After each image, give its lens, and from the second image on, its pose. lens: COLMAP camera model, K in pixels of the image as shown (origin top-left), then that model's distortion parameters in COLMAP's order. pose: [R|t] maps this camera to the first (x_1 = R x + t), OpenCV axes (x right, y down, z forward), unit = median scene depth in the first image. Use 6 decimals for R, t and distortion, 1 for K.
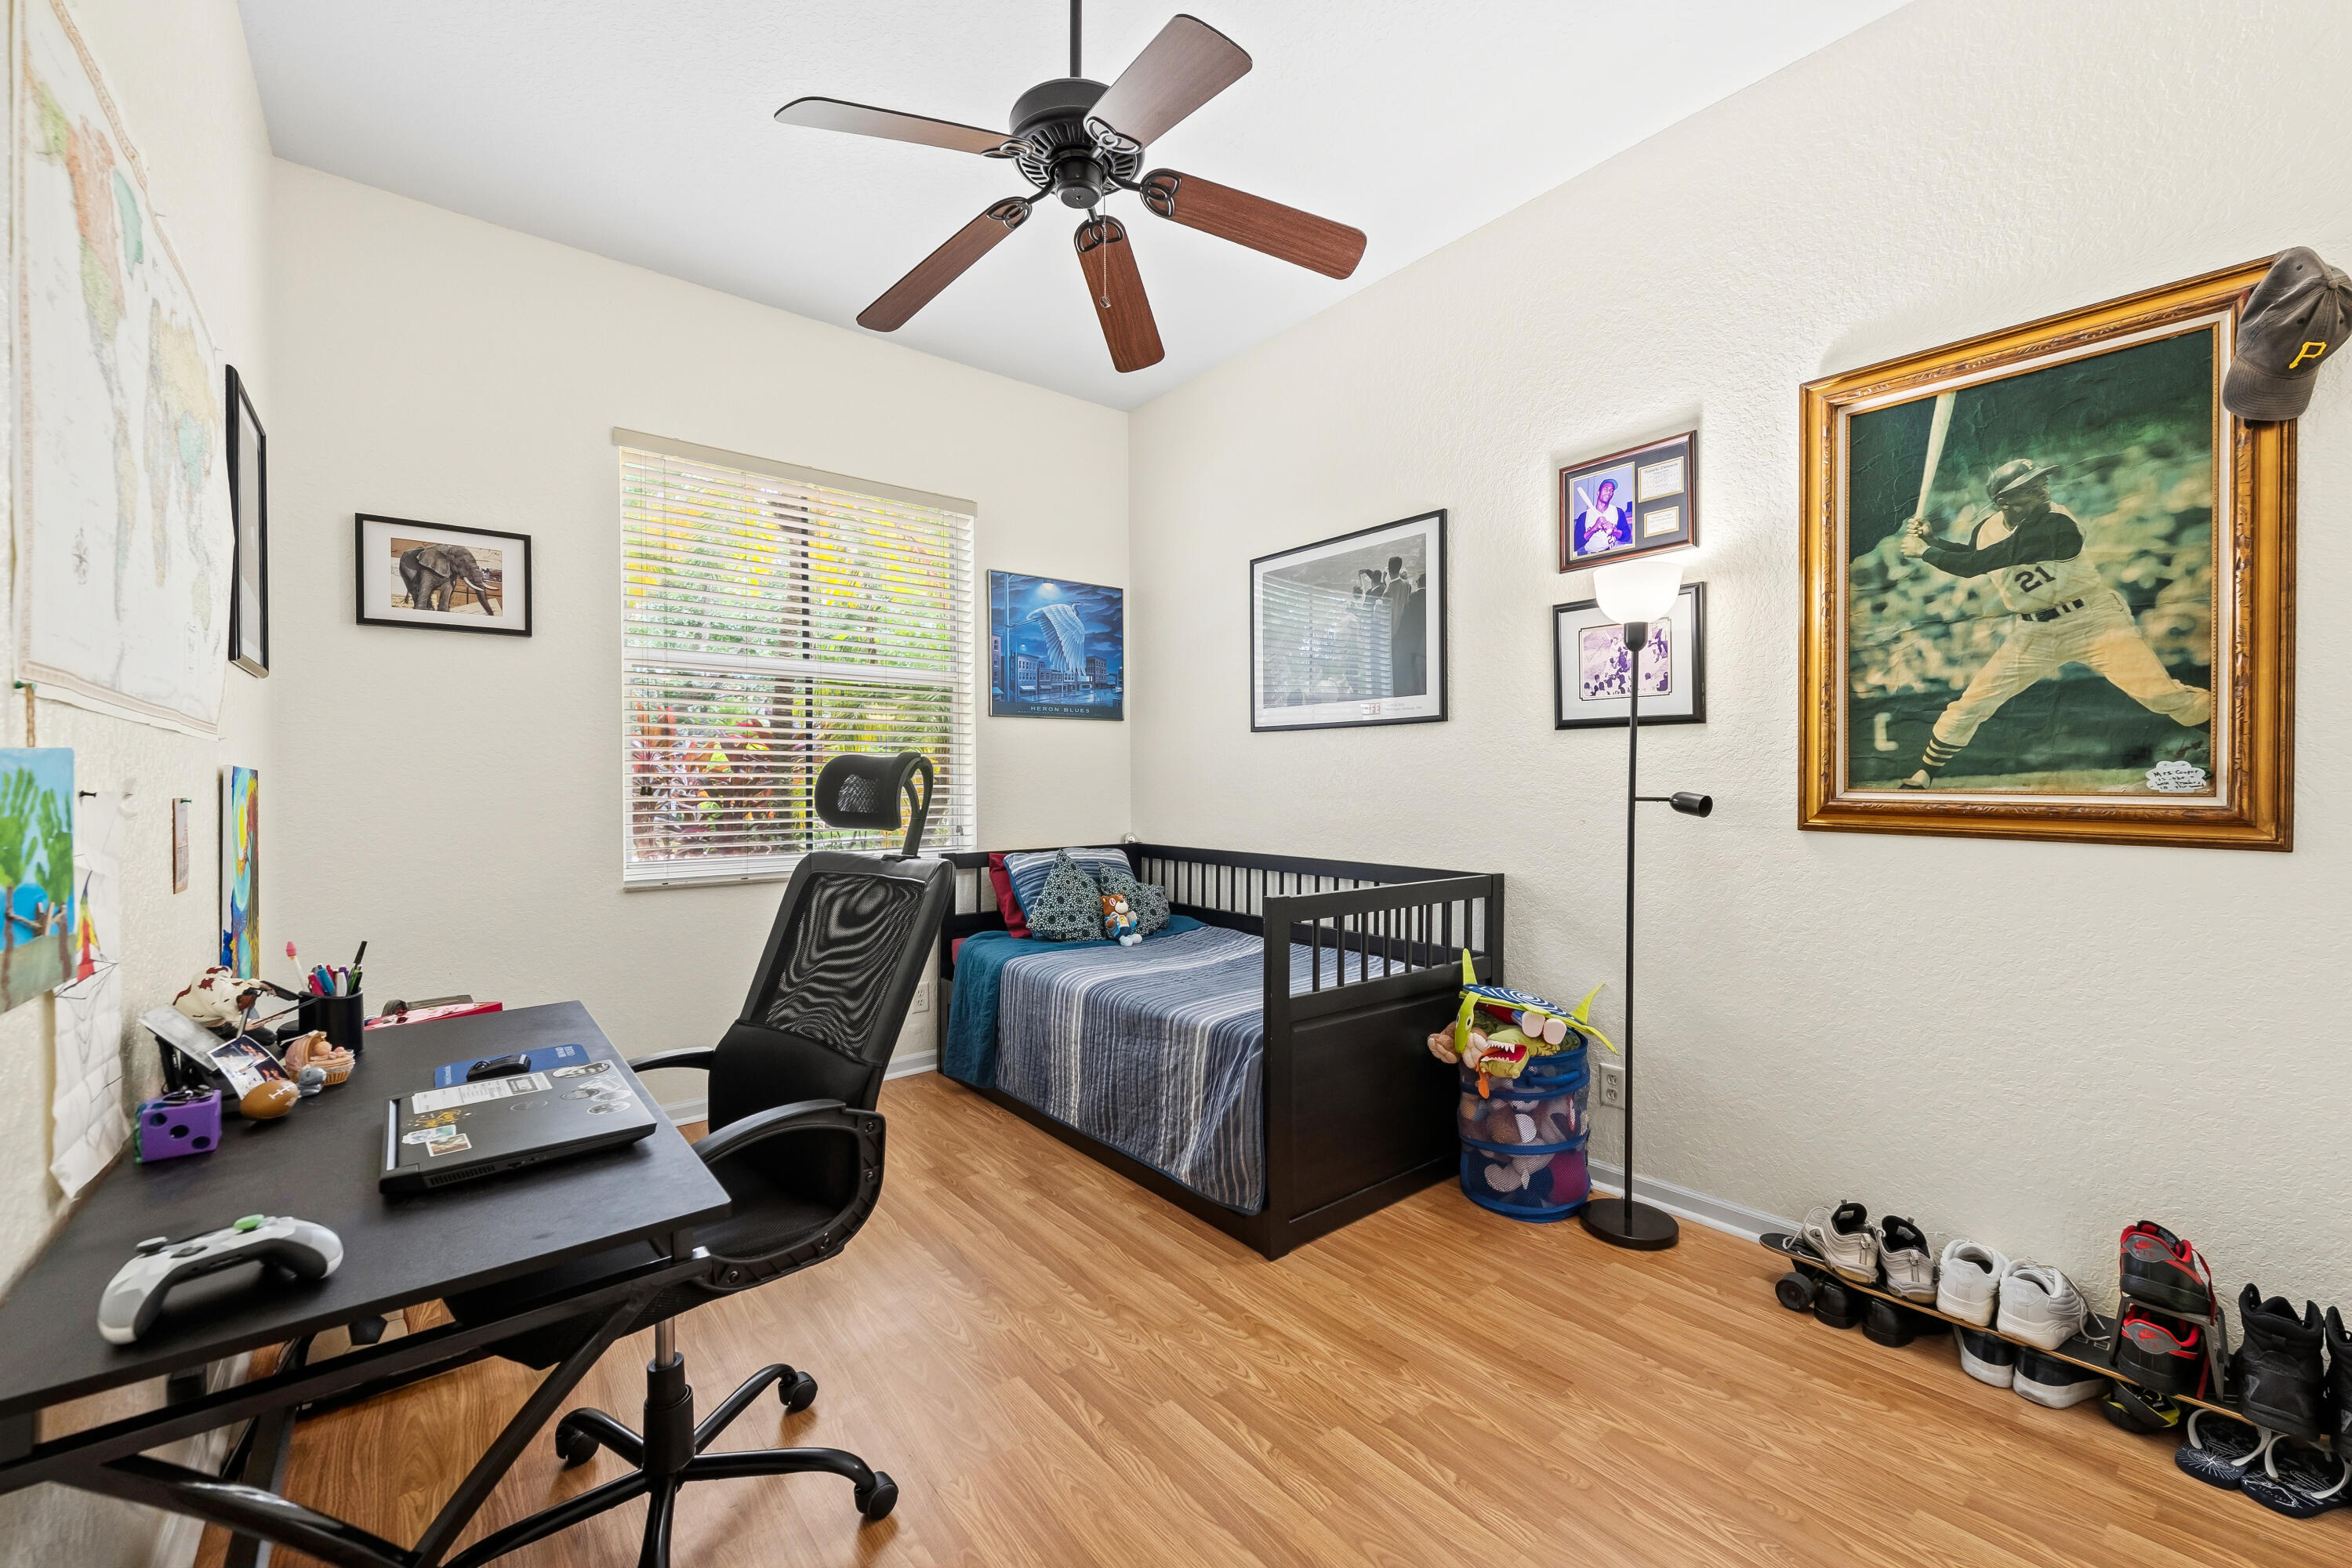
lens RADIAL K [[925.4, 0, 1190.3], [0, 925.4, 784.7], [0, 0, 1]] dist [0.000562, -0.003083]
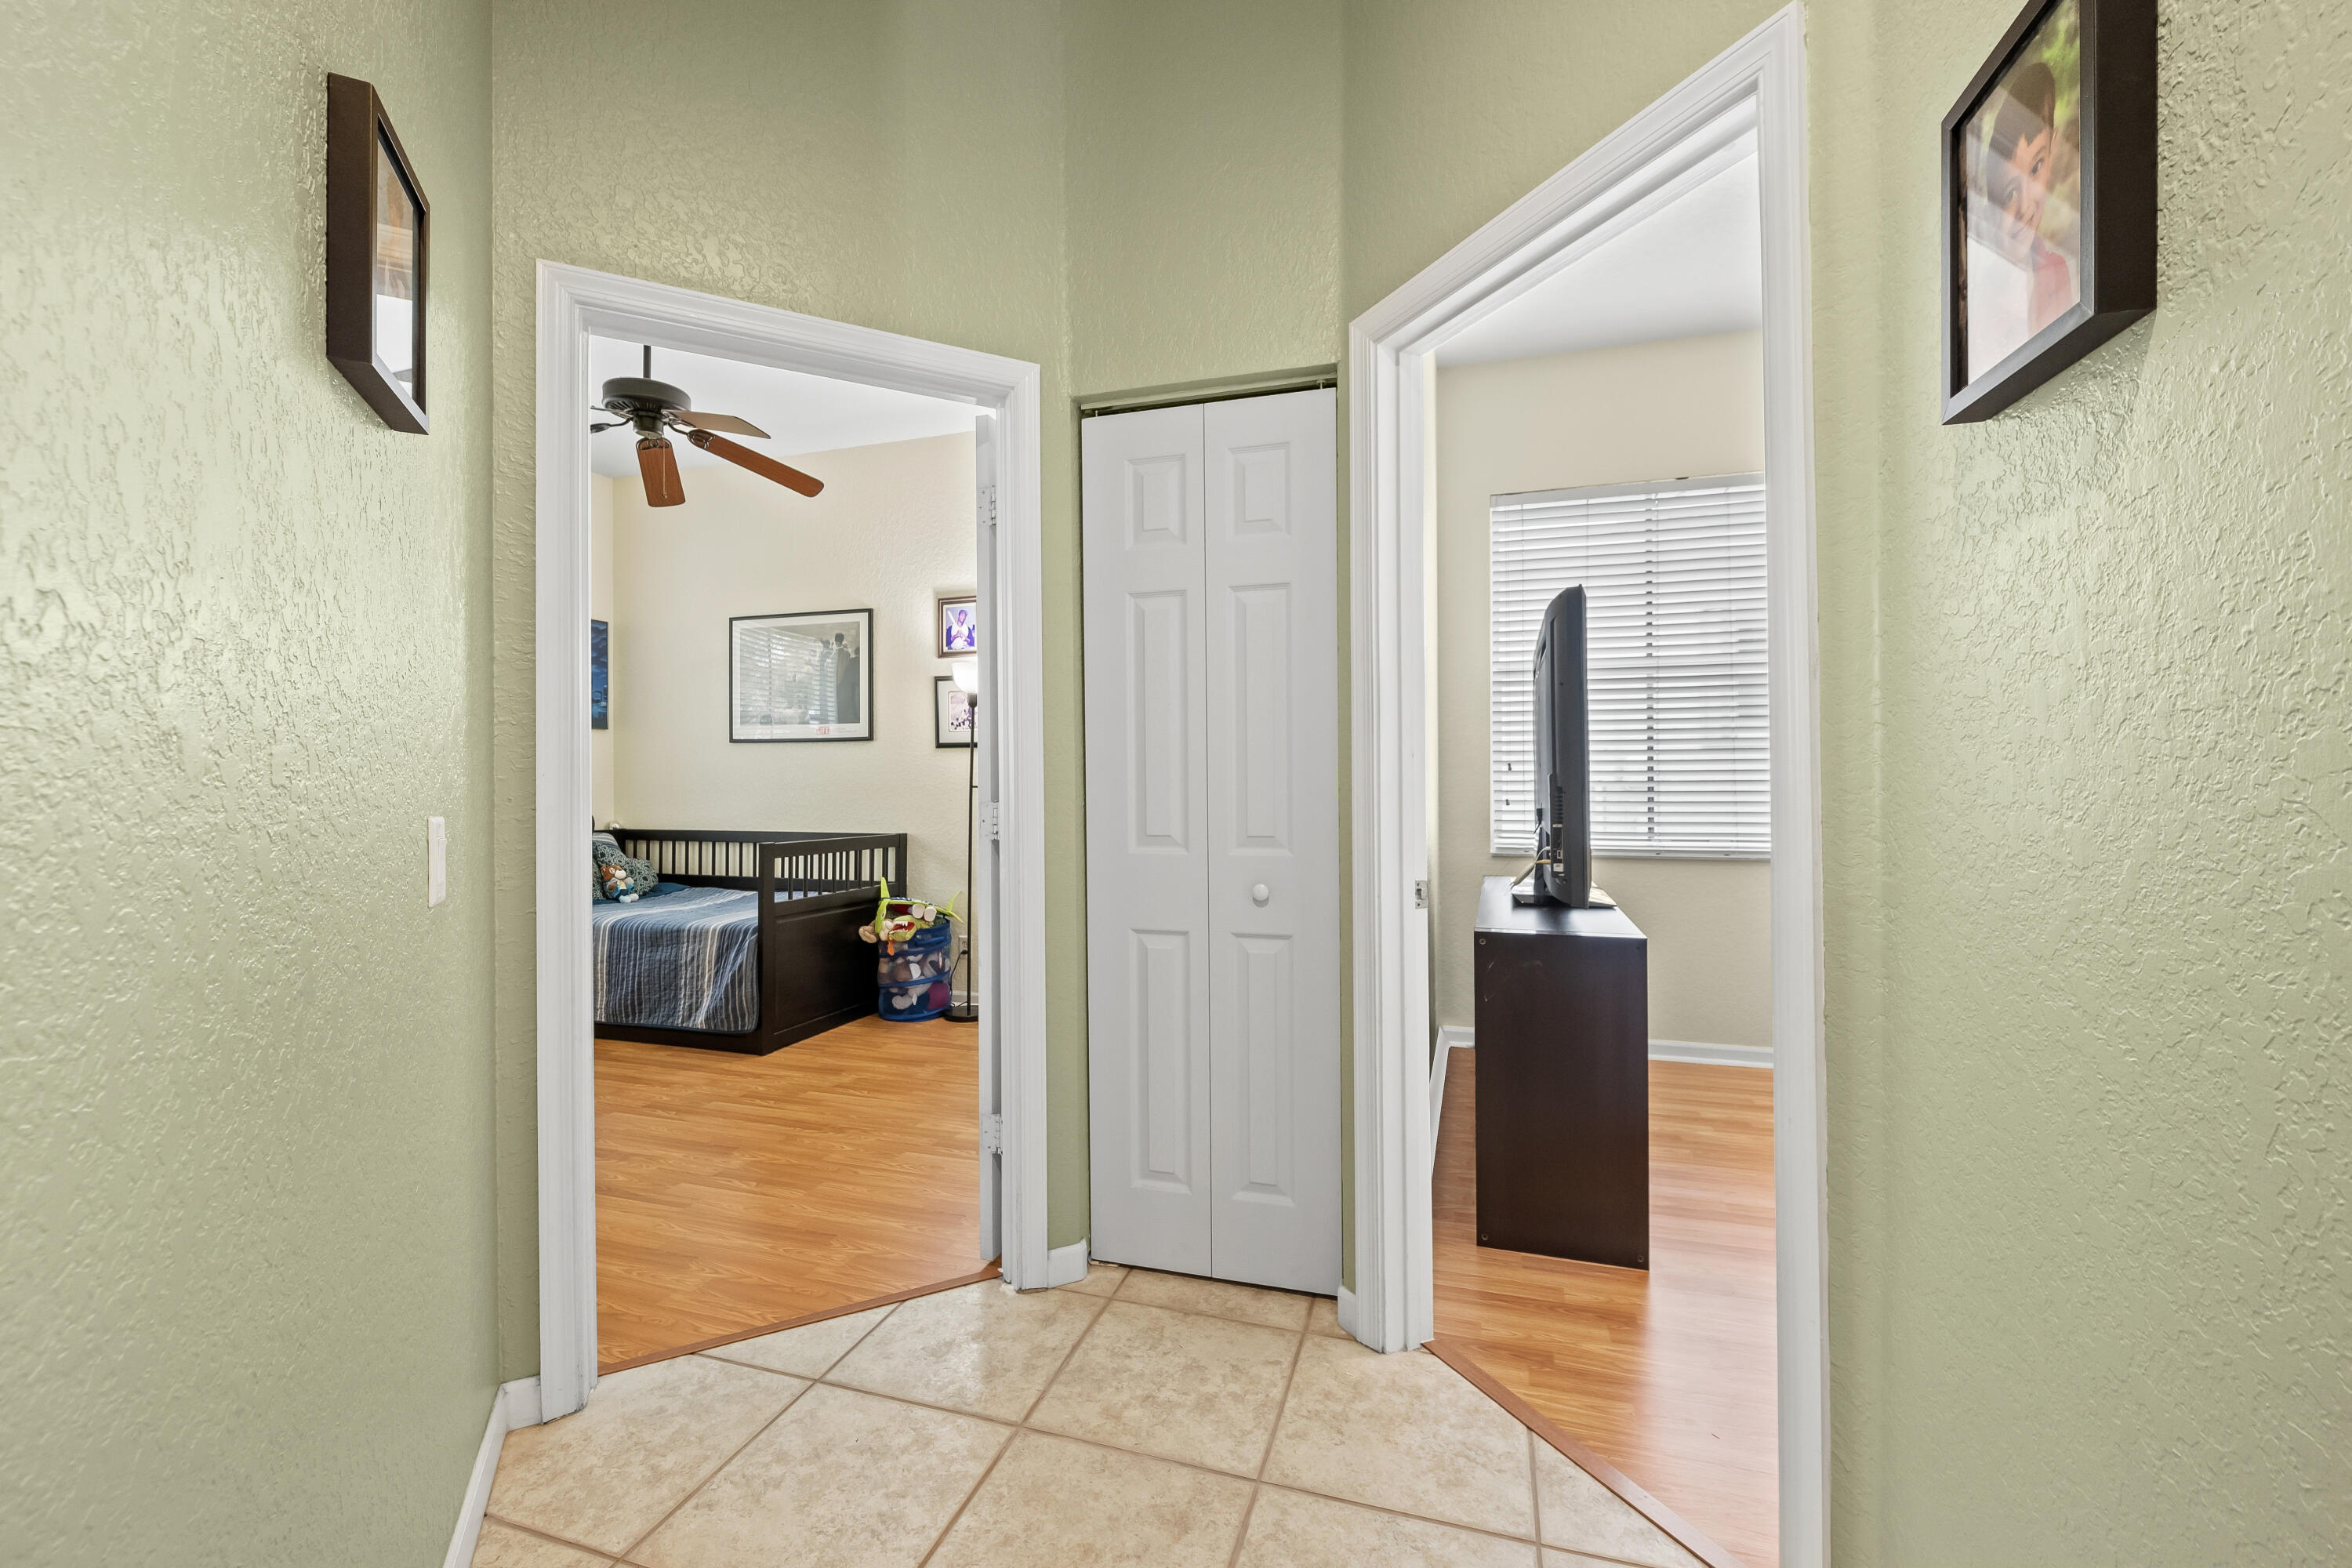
lens RADIAL K [[925.4, 0, 1185.8], [0, 925.4, 782.8], [0, 0, 1]] dist [0.000562, -0.003083]
pose [[0.838031, 0.004854, 0.545602, -0.168508], [0.001200, 0.999942, -0.010738, 0.026323], [-0.545622, 0.009653, 0.837976, -0.753363]]
